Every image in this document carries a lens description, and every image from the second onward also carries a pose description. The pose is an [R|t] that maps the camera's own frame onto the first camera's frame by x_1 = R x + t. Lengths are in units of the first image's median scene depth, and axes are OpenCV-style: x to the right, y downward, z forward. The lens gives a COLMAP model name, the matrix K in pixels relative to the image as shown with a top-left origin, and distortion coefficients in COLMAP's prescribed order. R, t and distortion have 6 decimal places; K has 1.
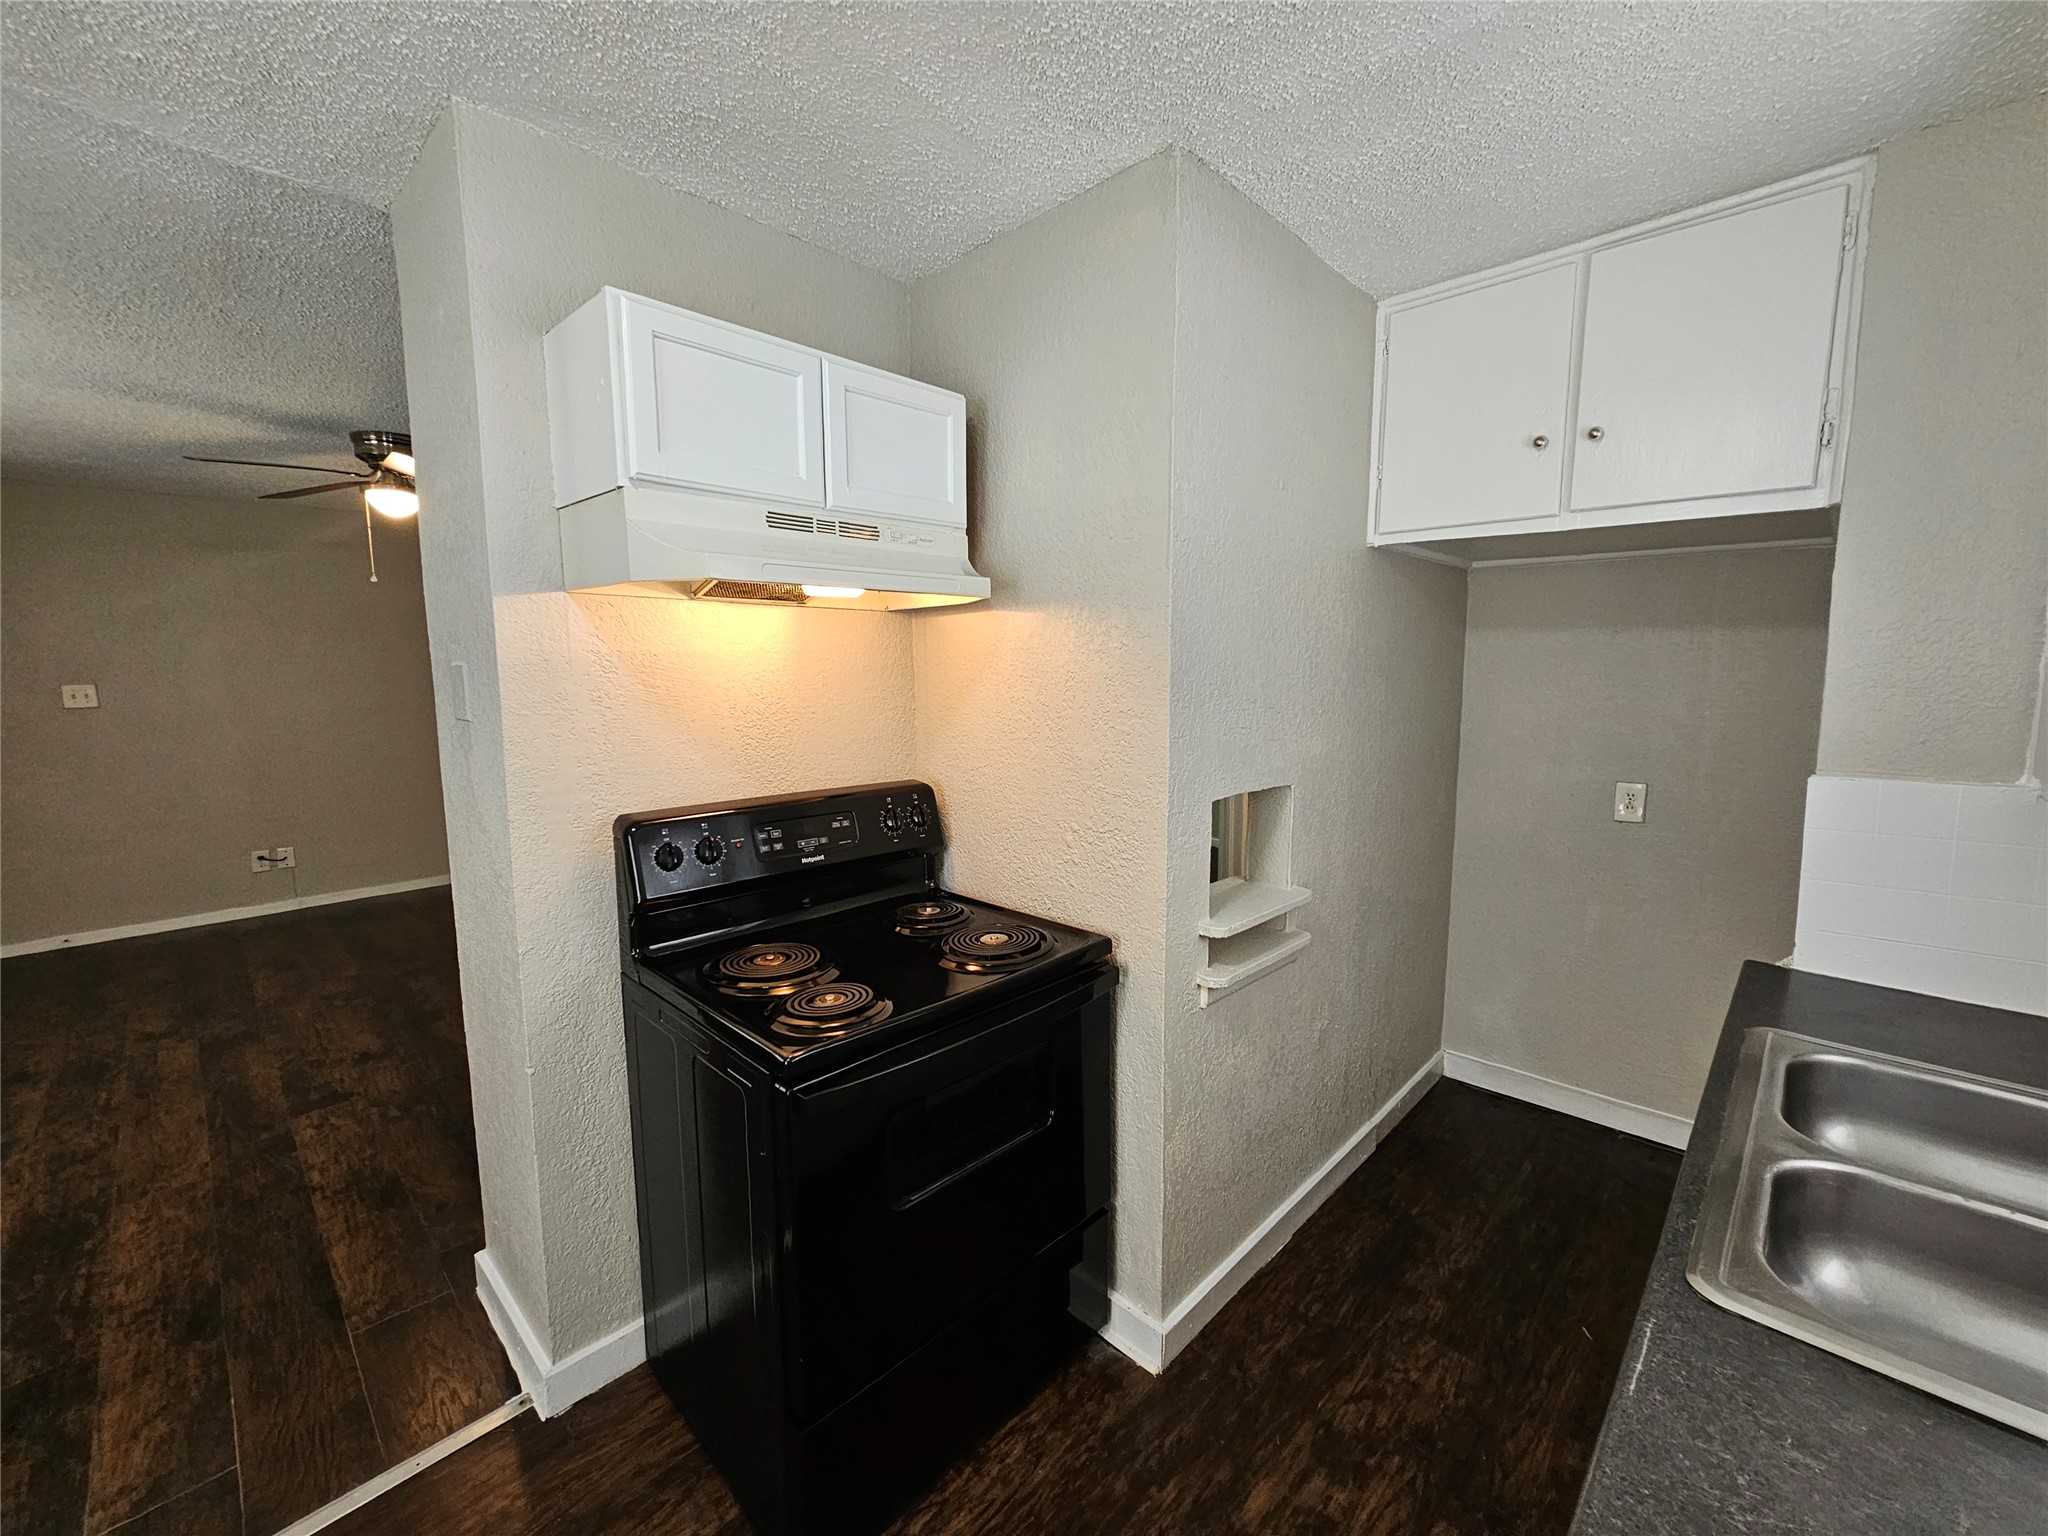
lens RADIAL K [[836.3, 0, 1034.9], [0, 836.3, 763.1], [0, 0, 1]] dist [-0.001589, 0.000334]
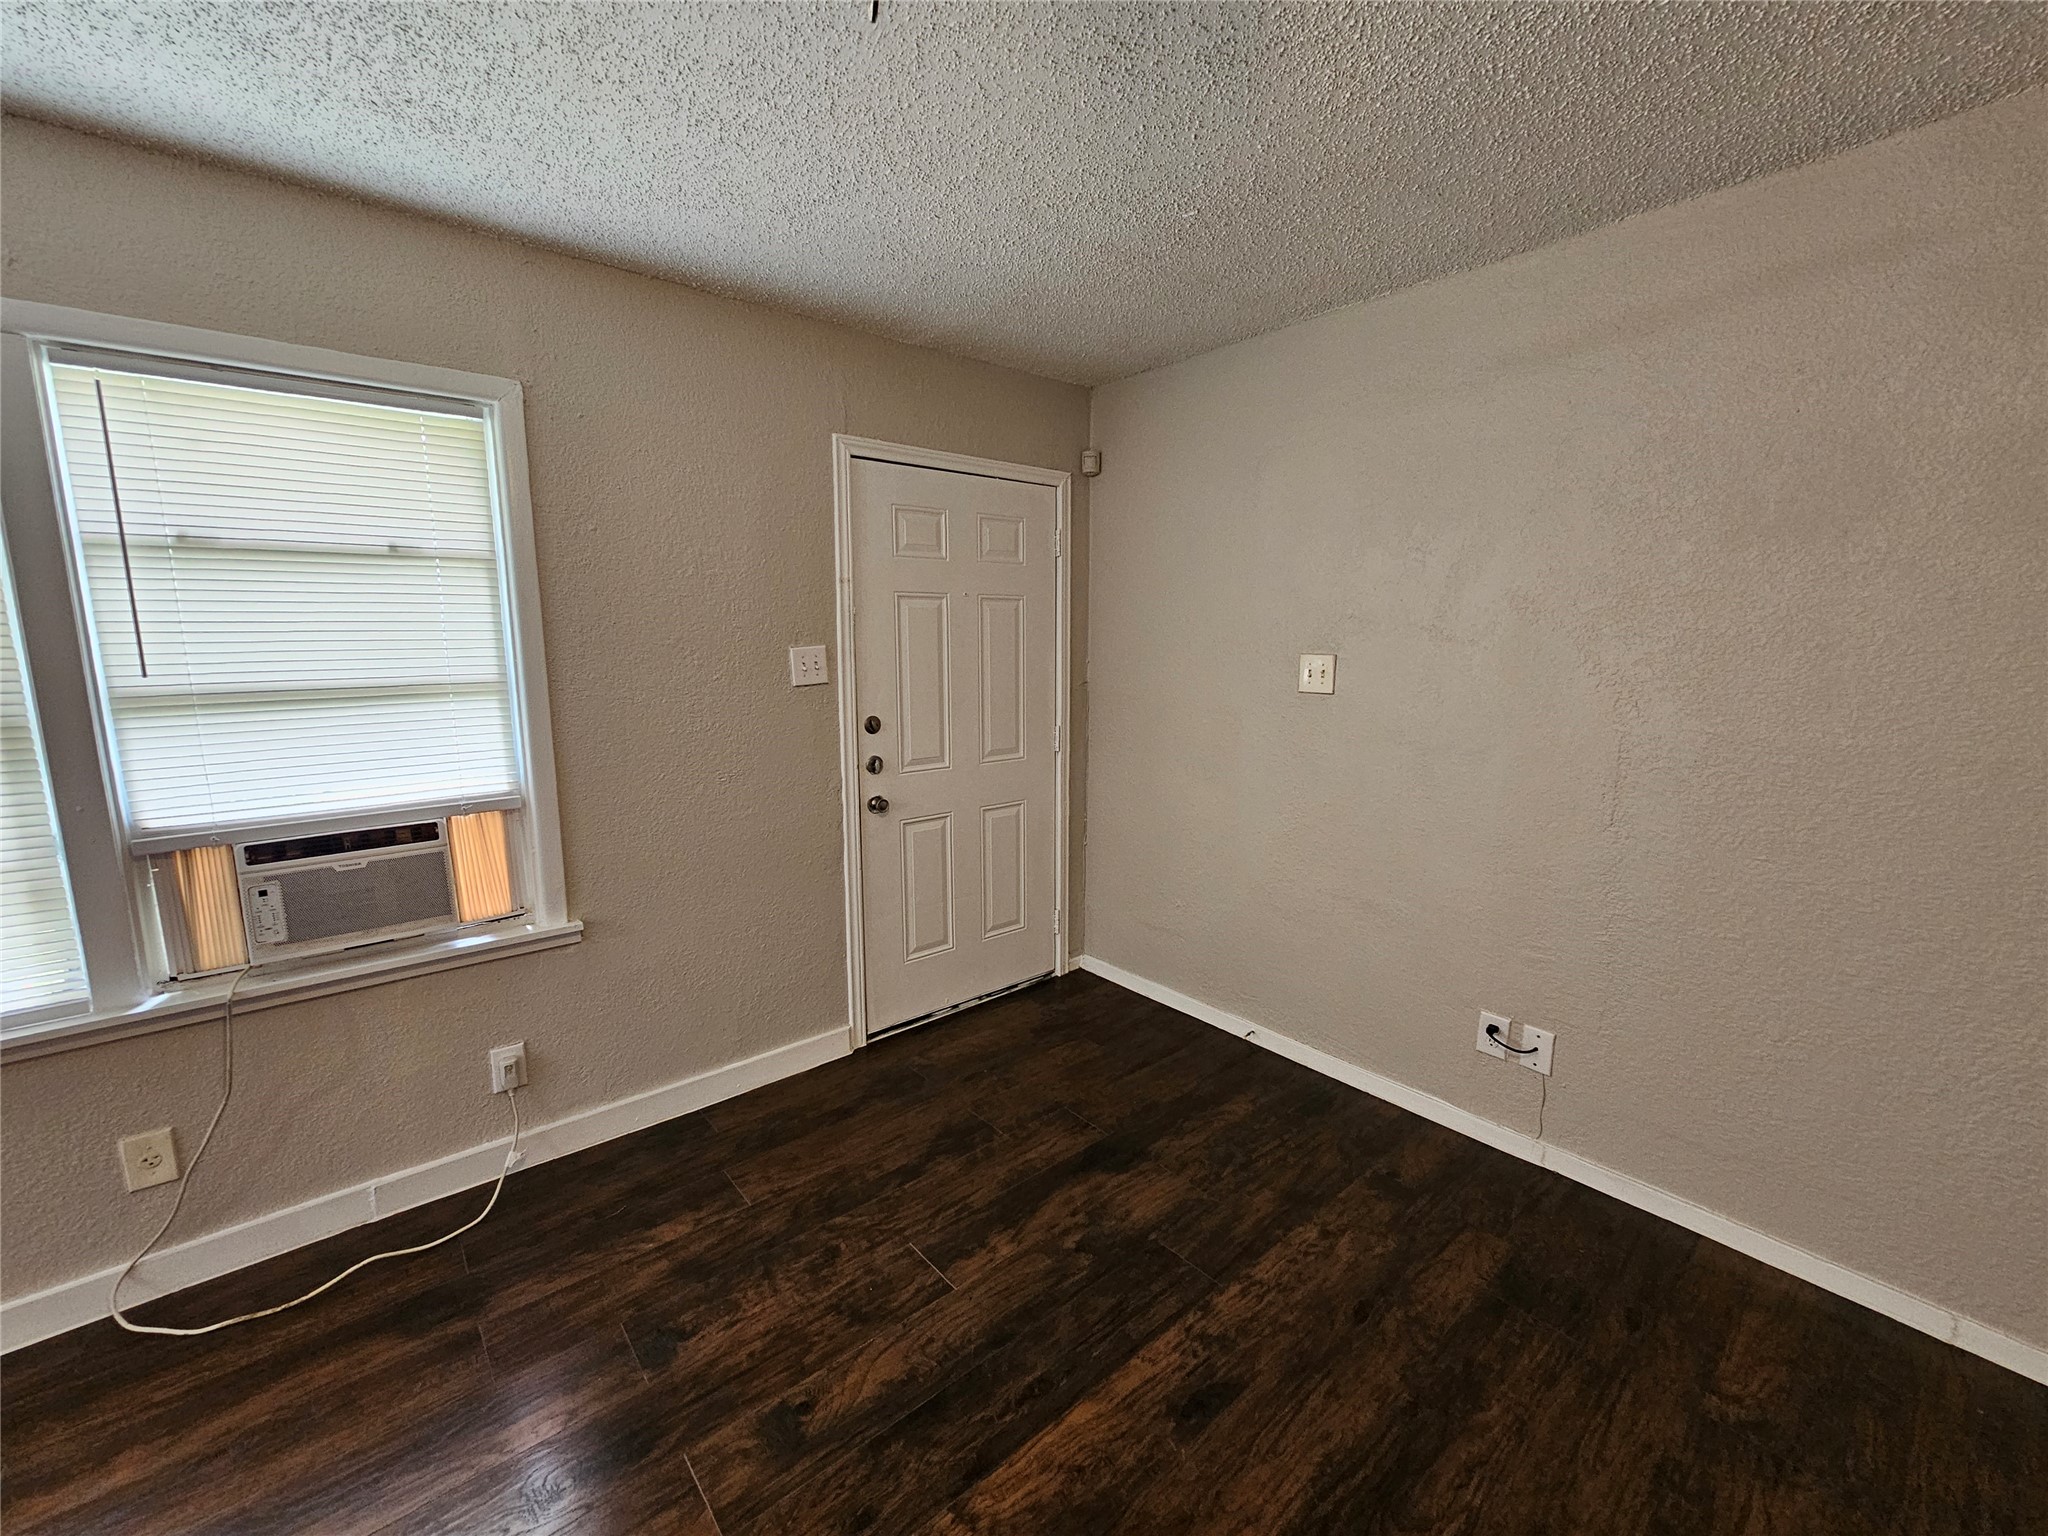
lens RADIAL K [[836.3, 0, 1034.9], [0, 836.3, 763.1], [0, 0, 1]] dist [-0.001589, 0.000334]
pose [[-0.109096, 0.164364, -0.980348, -1.219232], [-0.110975, 0.978056, 0.176329, -0.239460], [0.987817, 0.128030, -0.088461, 2.043838]]
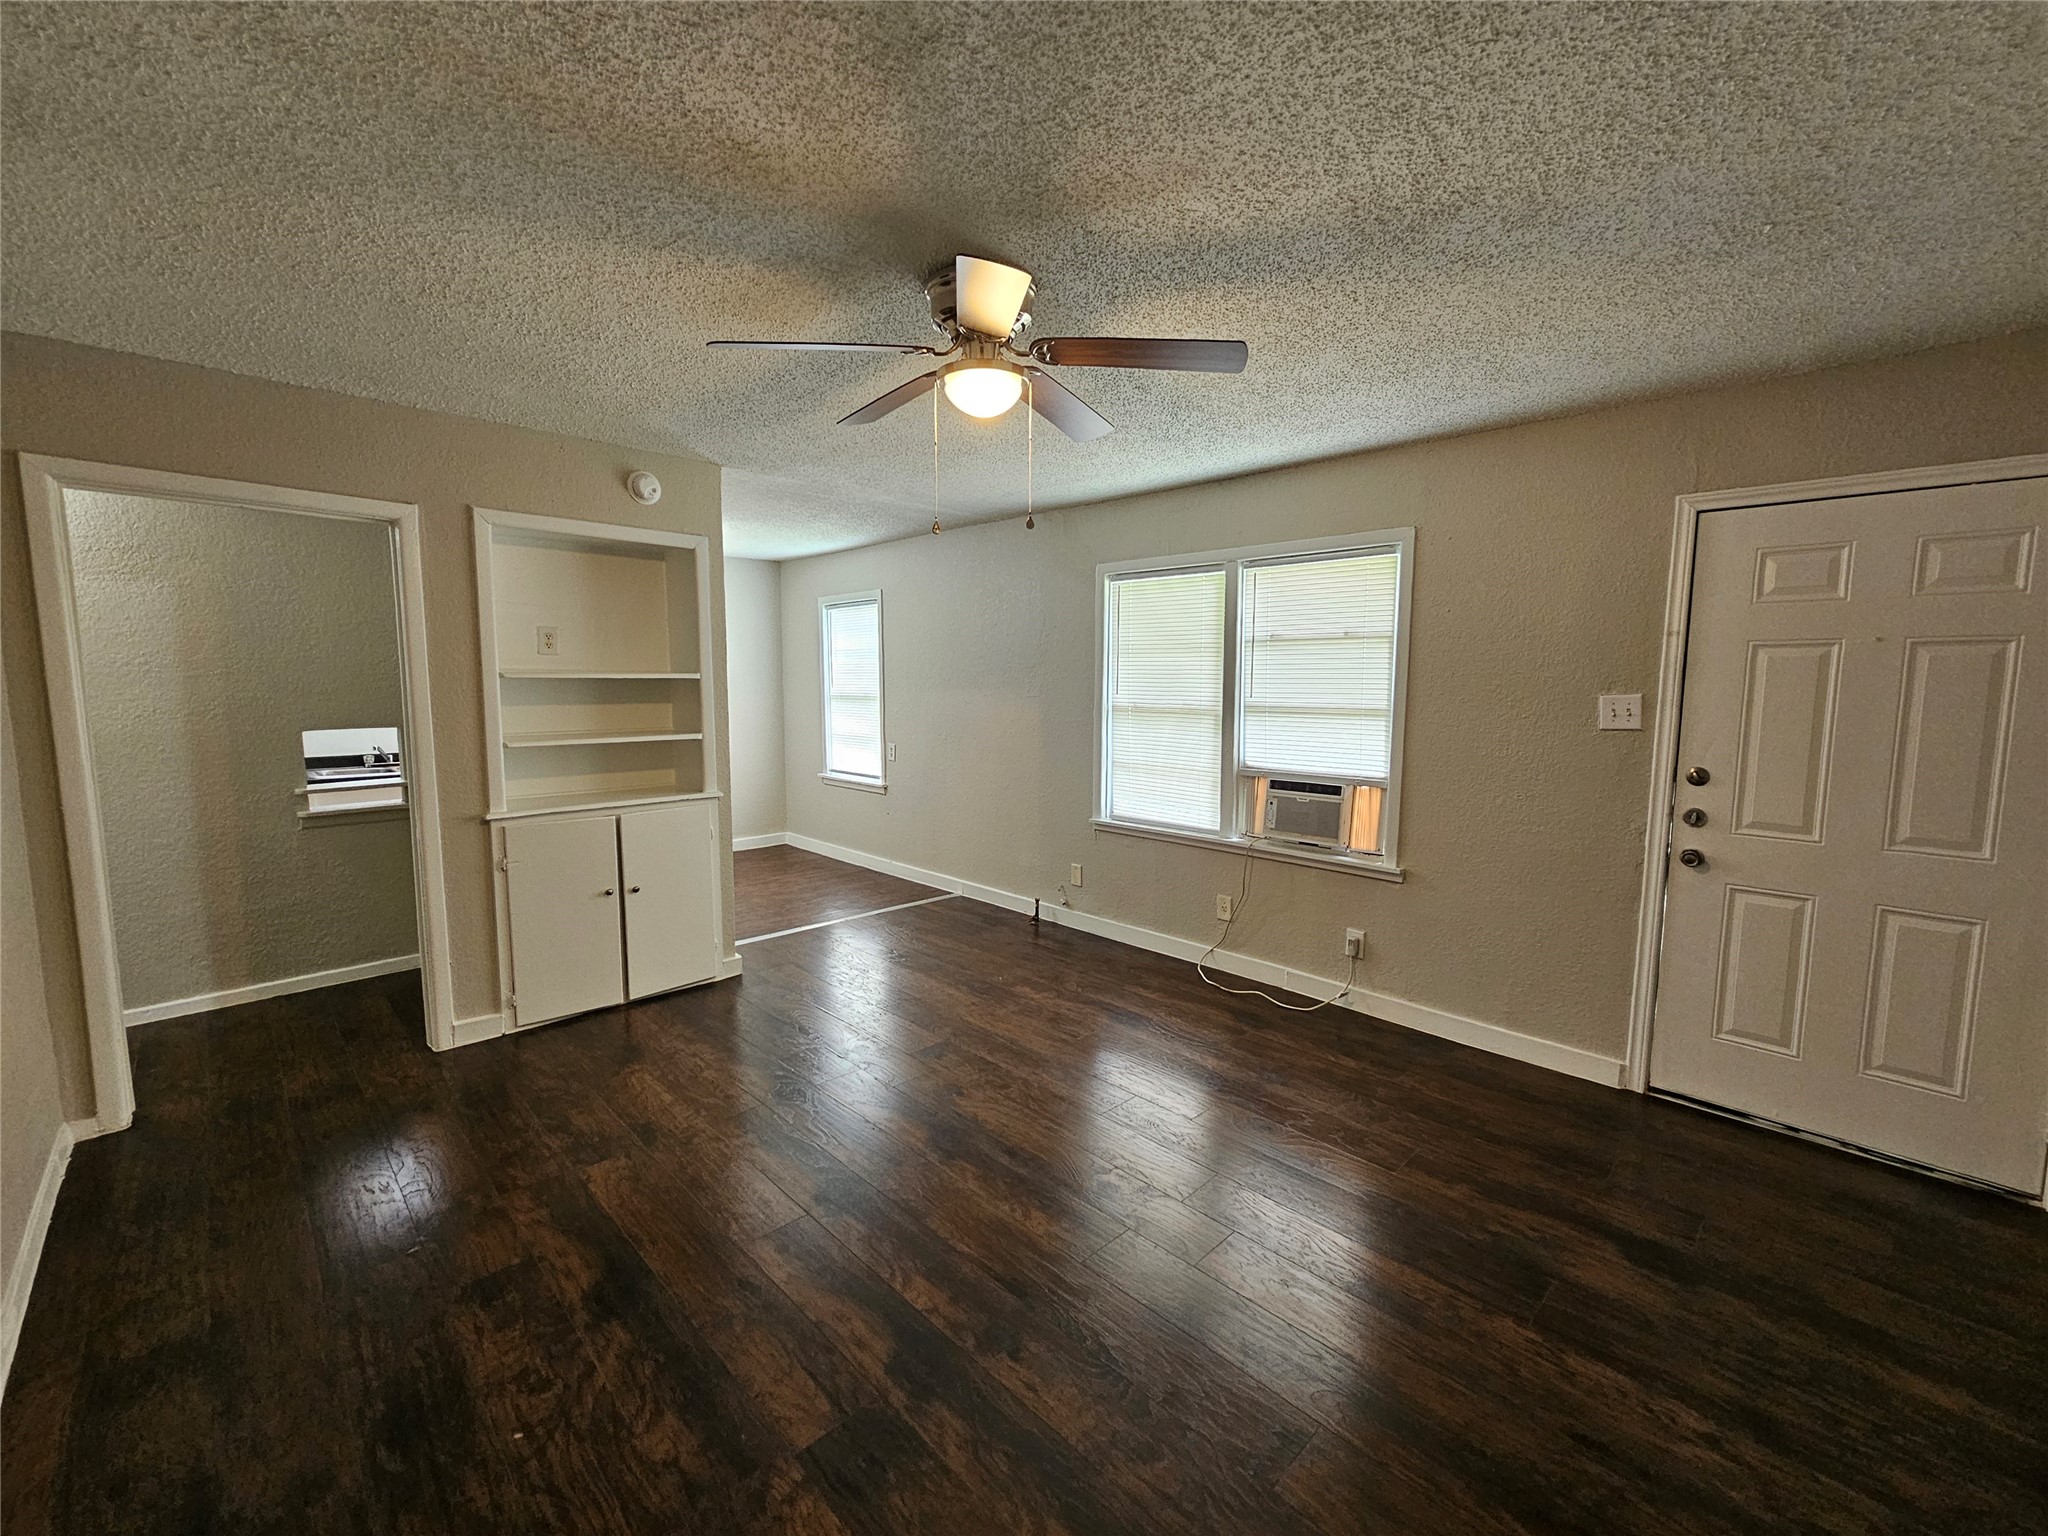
lens RADIAL K [[816.5, 0, 1070.6], [0, 816.5, 767.0], [0, 0, 1]] dist [-0.000929, 0.000066]
pose [[-0.999926, -0.002359, -0.011936, -1.563496], [-0.004901, 0.976001, 0.217712, -0.340205], [0.011136, 0.217754, -0.975940, 3.064172]]
